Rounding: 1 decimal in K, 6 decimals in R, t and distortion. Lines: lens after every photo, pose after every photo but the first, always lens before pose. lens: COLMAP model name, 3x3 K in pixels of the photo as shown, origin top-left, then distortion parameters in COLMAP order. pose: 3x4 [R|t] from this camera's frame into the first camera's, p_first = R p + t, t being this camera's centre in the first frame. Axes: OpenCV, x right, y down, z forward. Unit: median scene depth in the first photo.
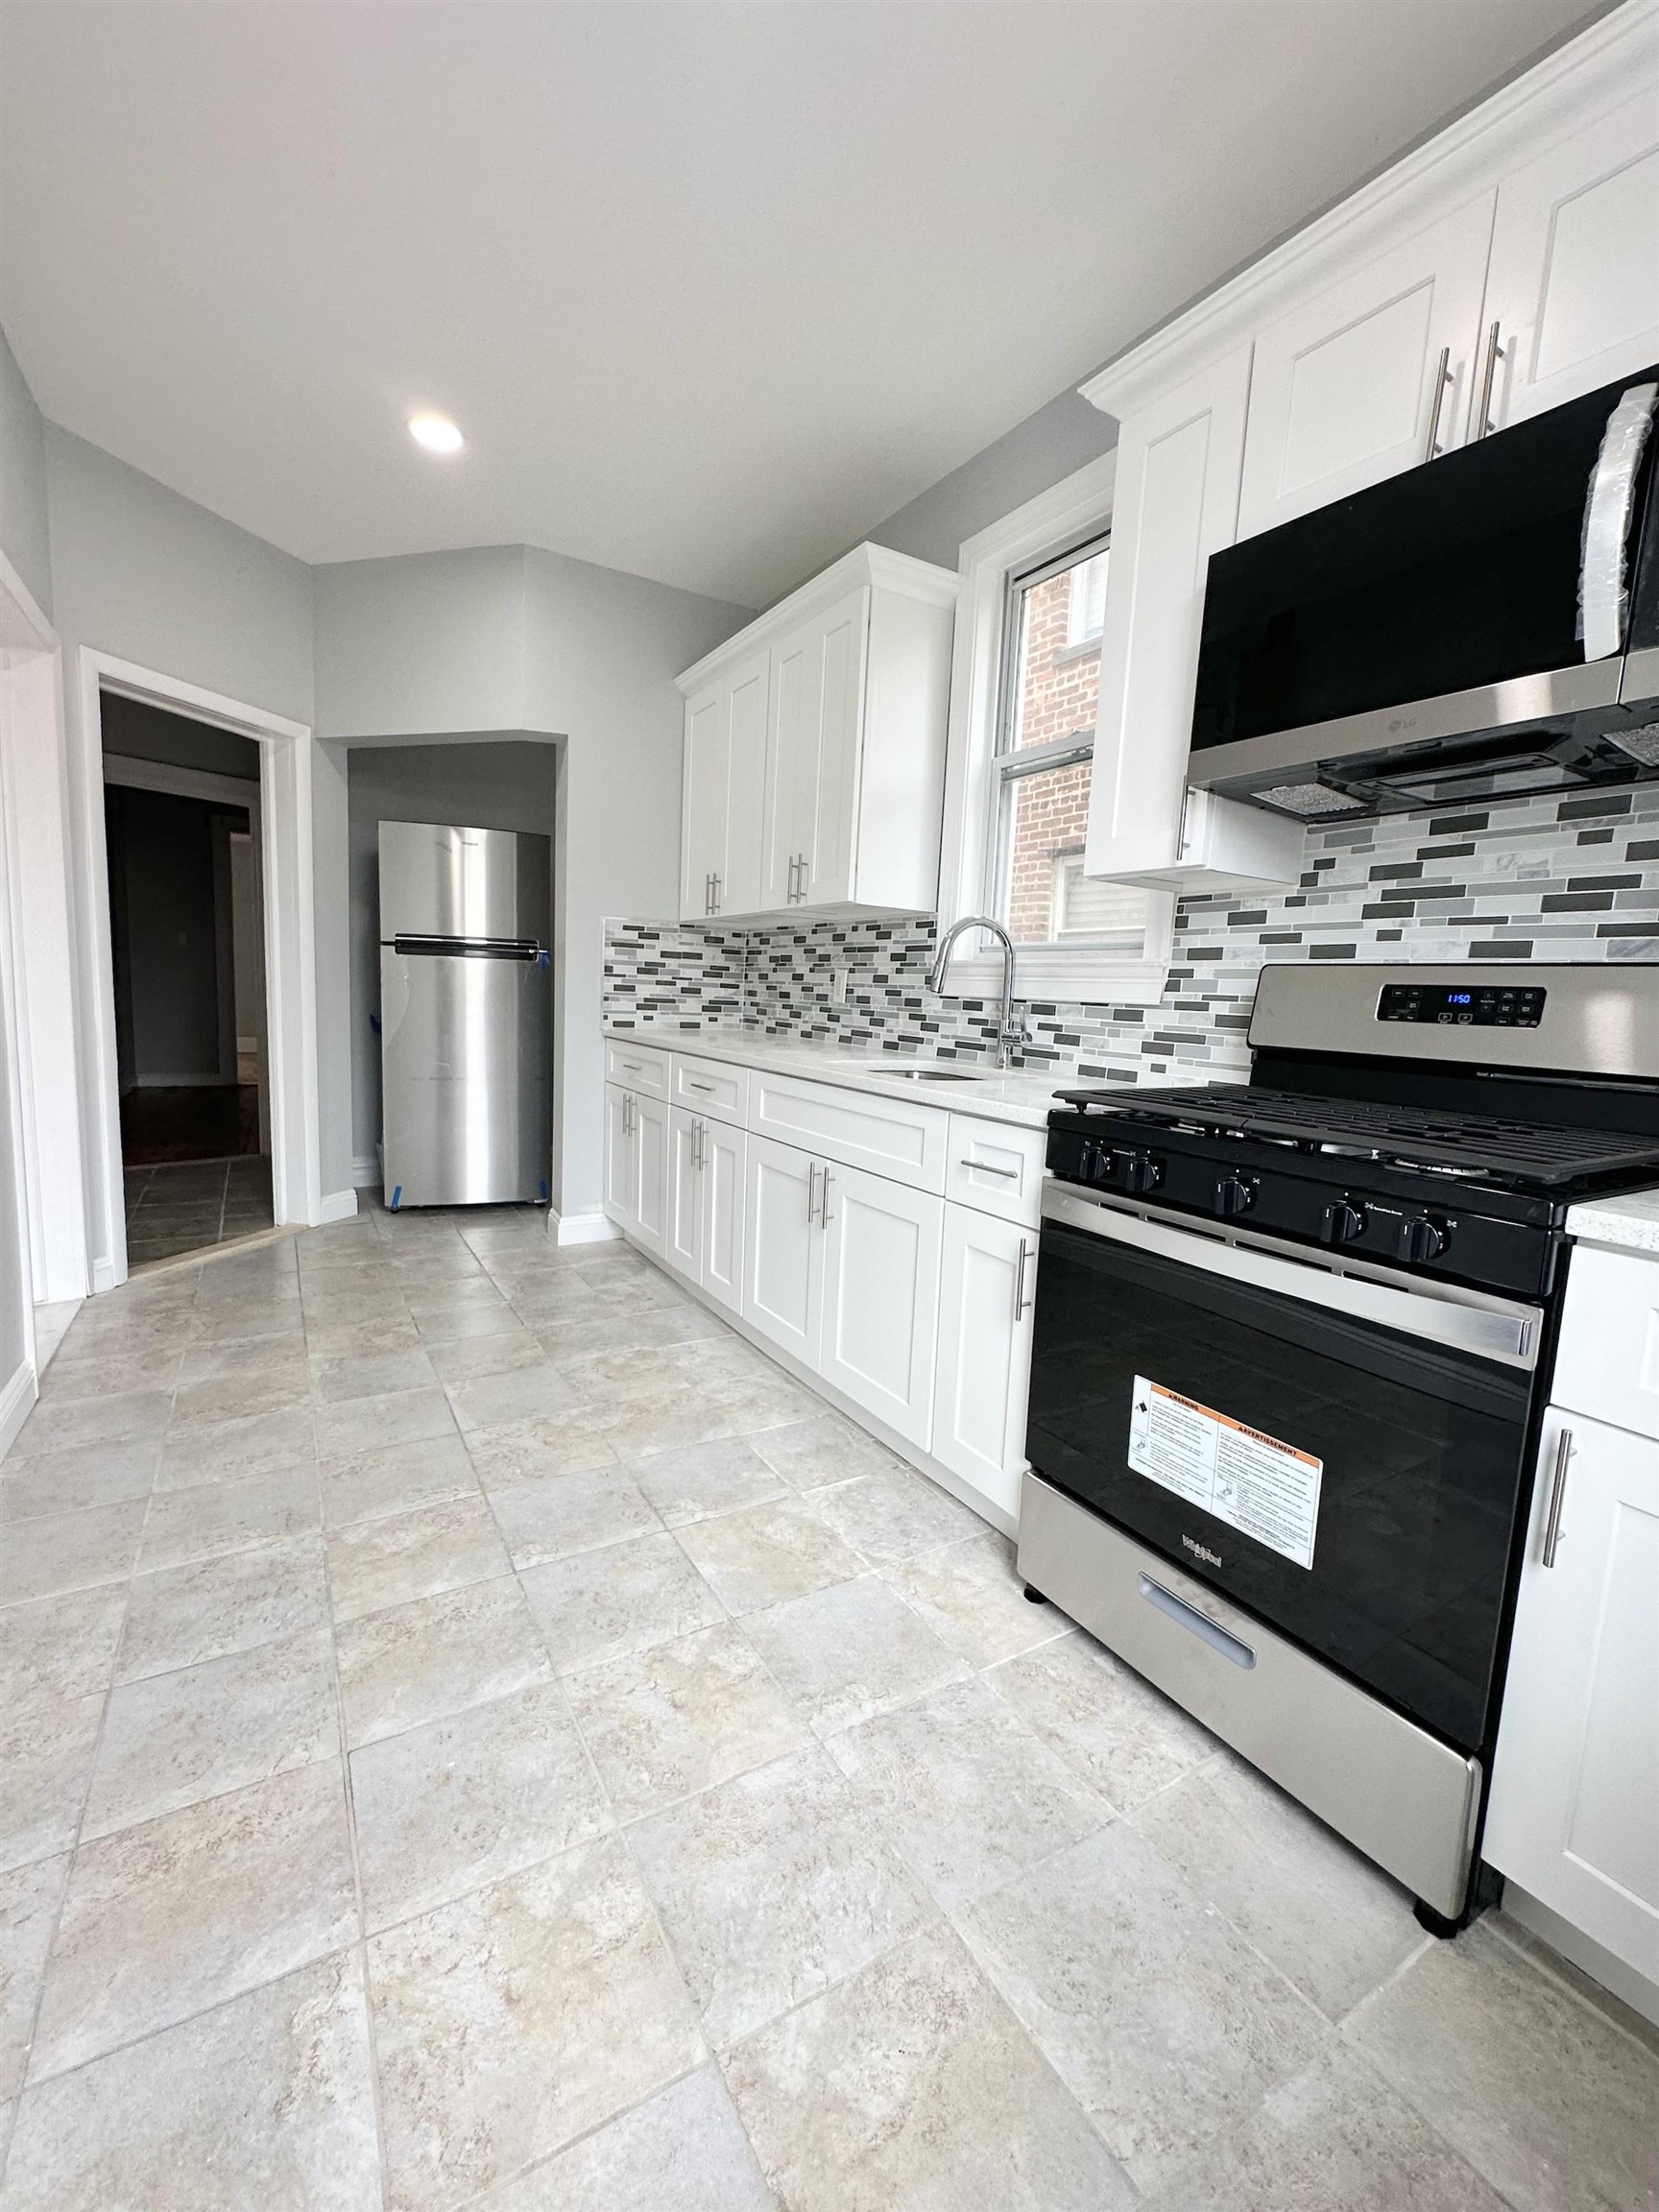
lens RADIAL K [[897.4, 0, 810.5], [0, 897.4, 1100.6], [0, 0, 1]] dist [-0.001204, 0.000103]
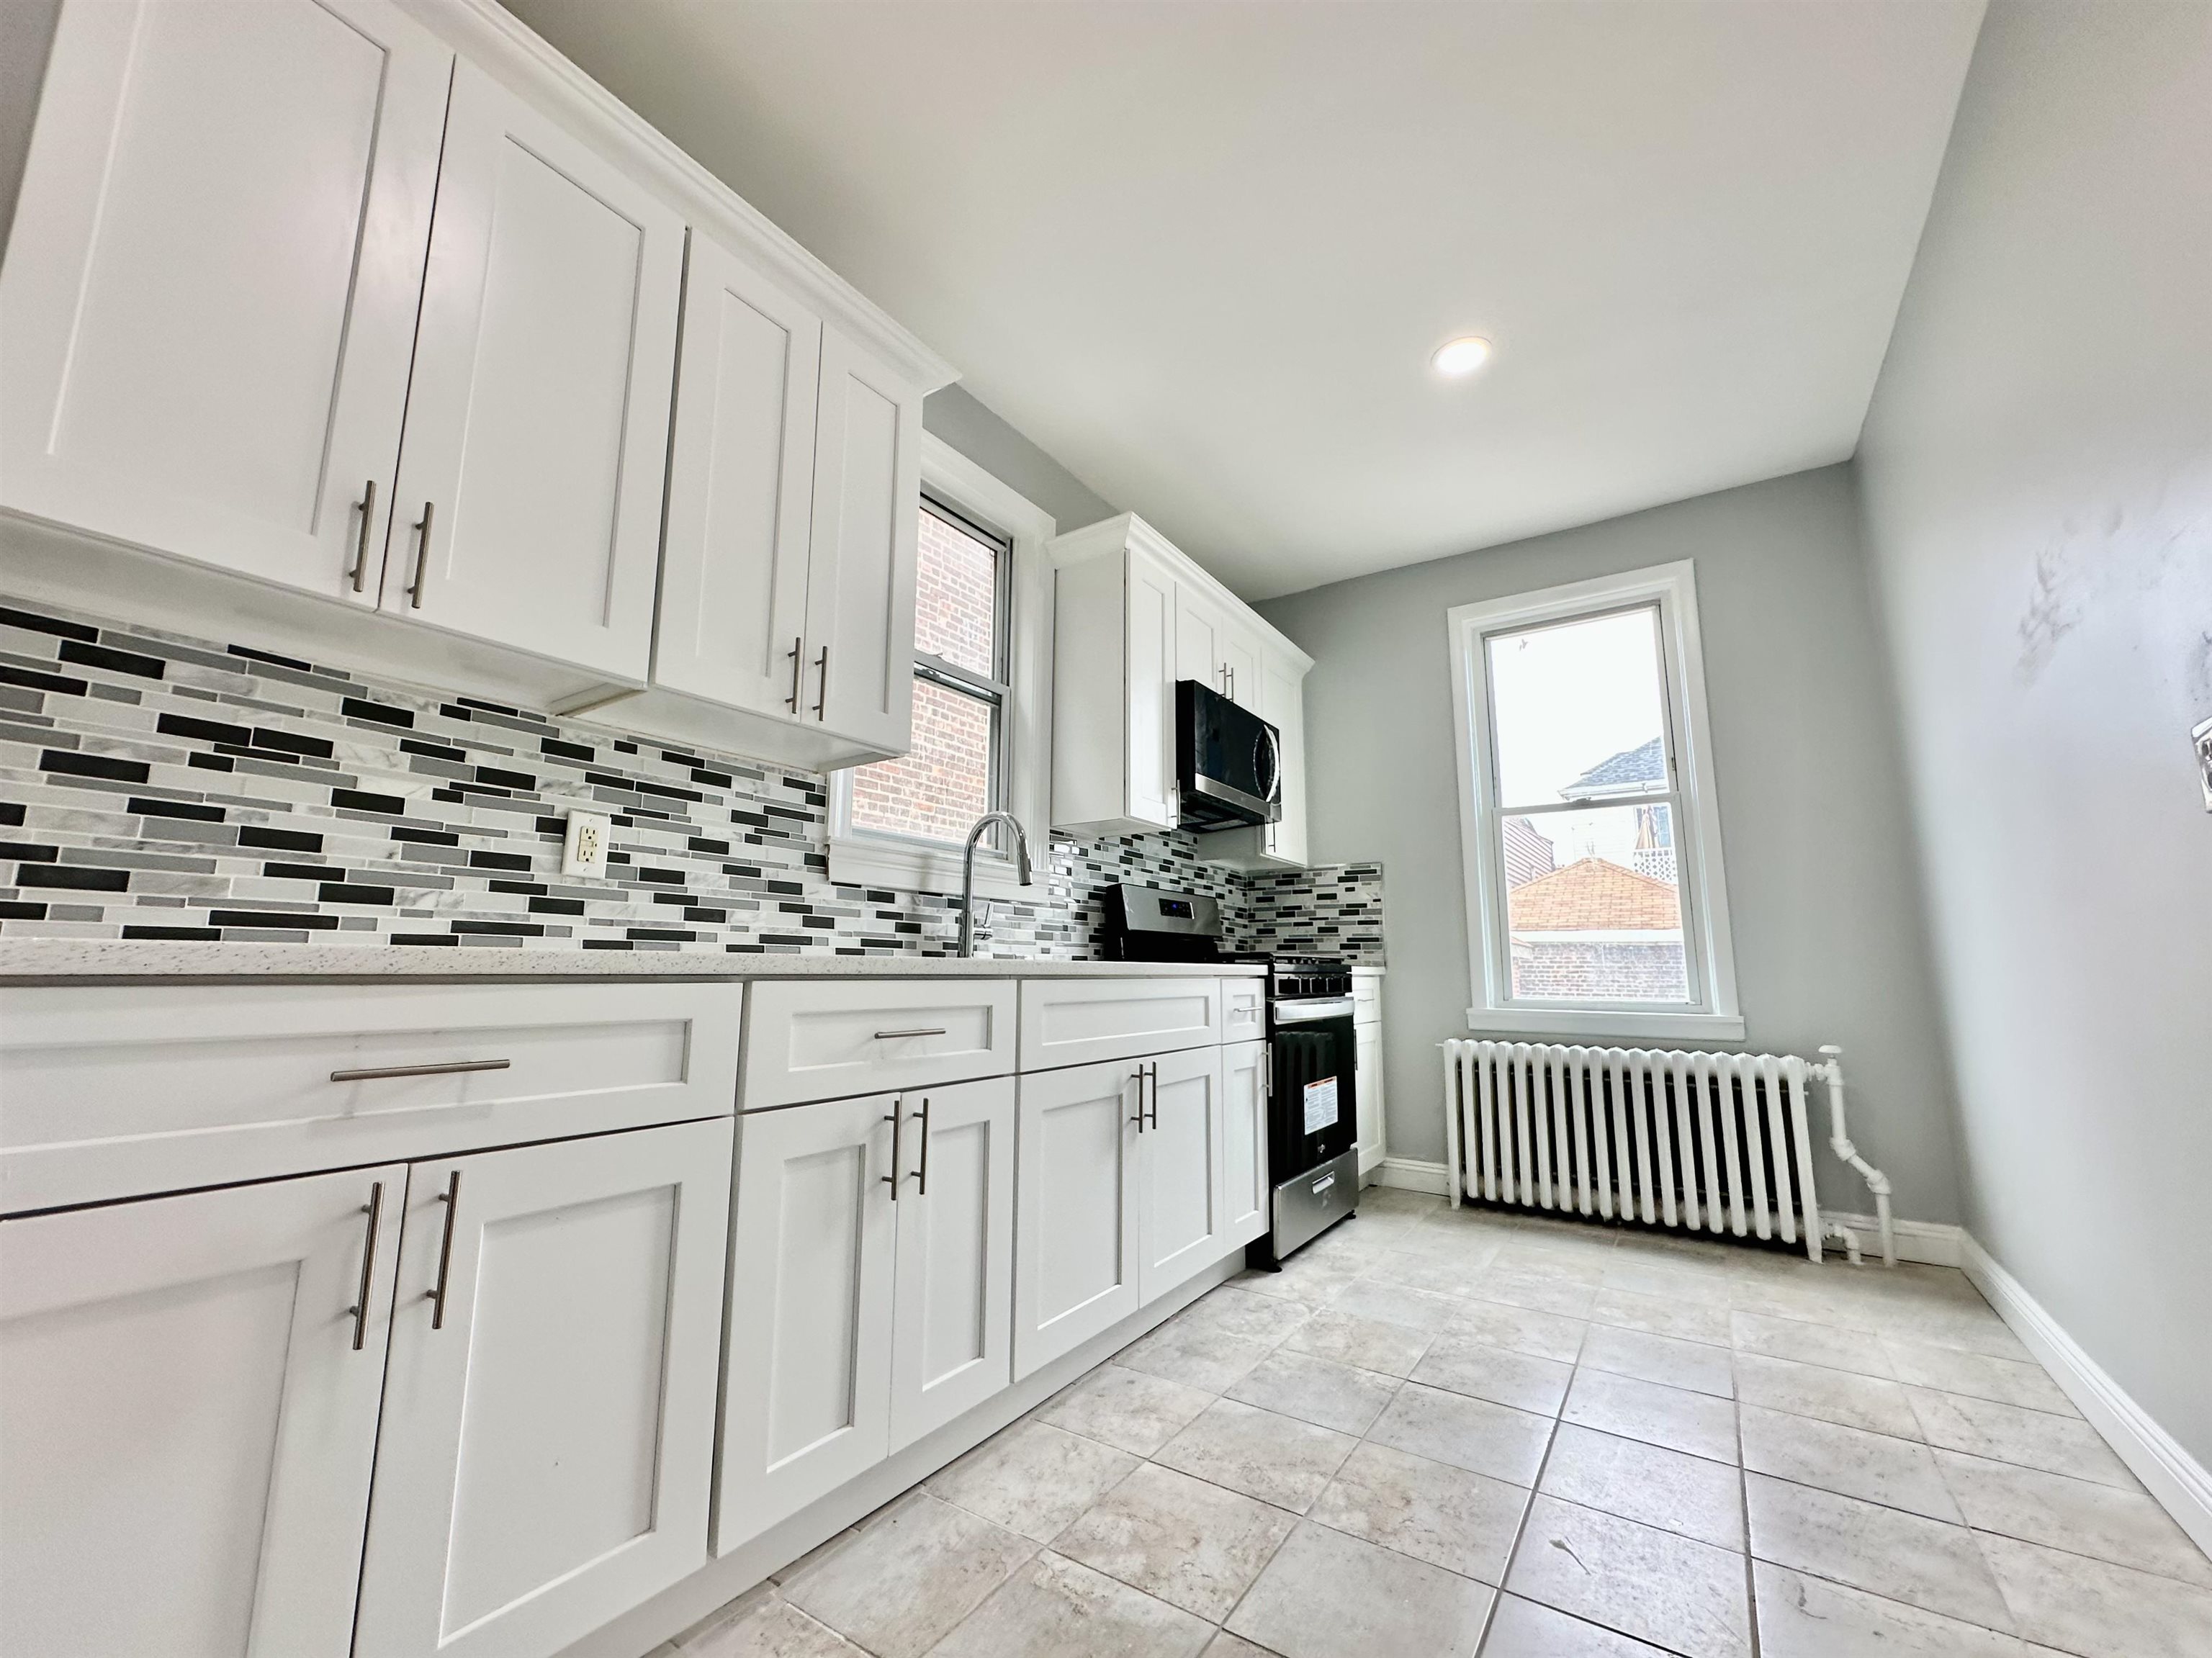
lens RADIAL K [[887.2, 0, 1101.3], [0, 887.2, 831.1], [0, 0, 1]] dist [-0.003244, 0.000085]
pose [[-0.427765, 0.095013, 0.898882, -0.684736], [0.084760, 0.994295, -0.064762, -0.095270], [-0.899907, 0.048486, -0.433378, 1.176119]]
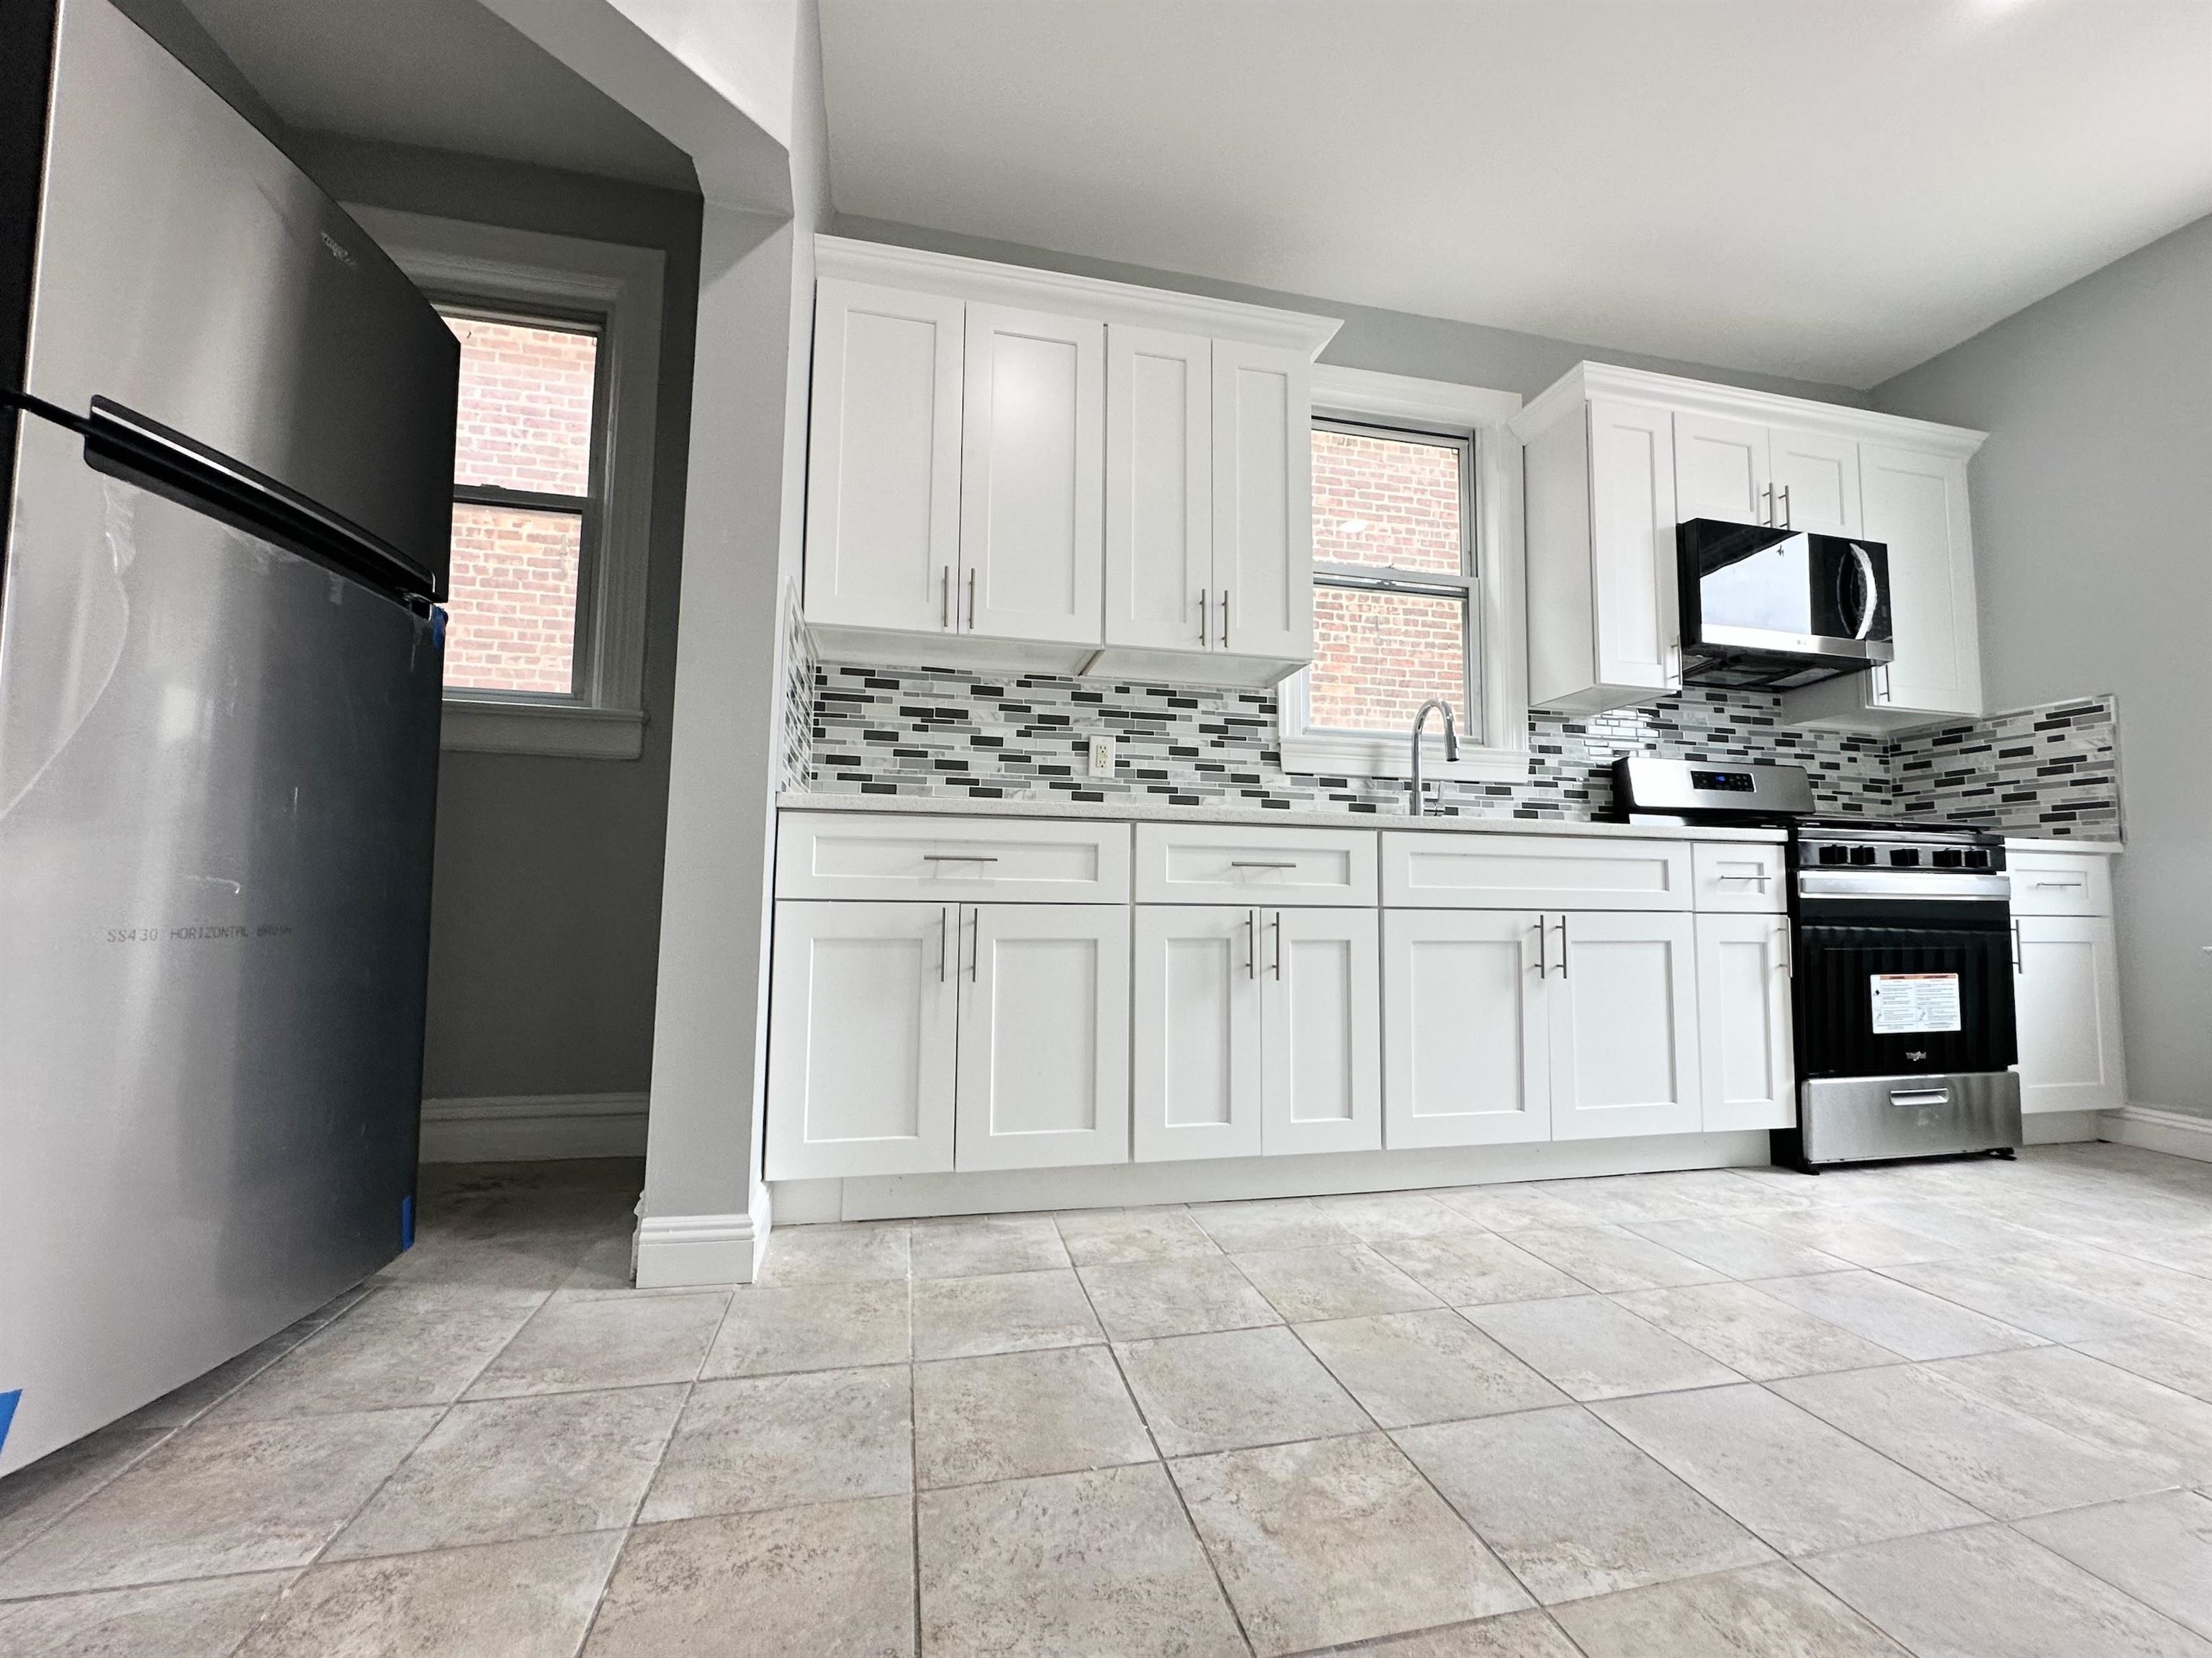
lens RADIAL K [[897.3, 0, 1096.4], [0, 897.3, 831.3], [0, 0, 1]] dist [-0.001204, 0.000103]
pose [[0.313978, 0.034449, 0.948805, -0.894250], [0.113642, 0.990793, -0.073580, -0.004270], [-0.942604, 0.130927, 0.307173, 0.946314]]
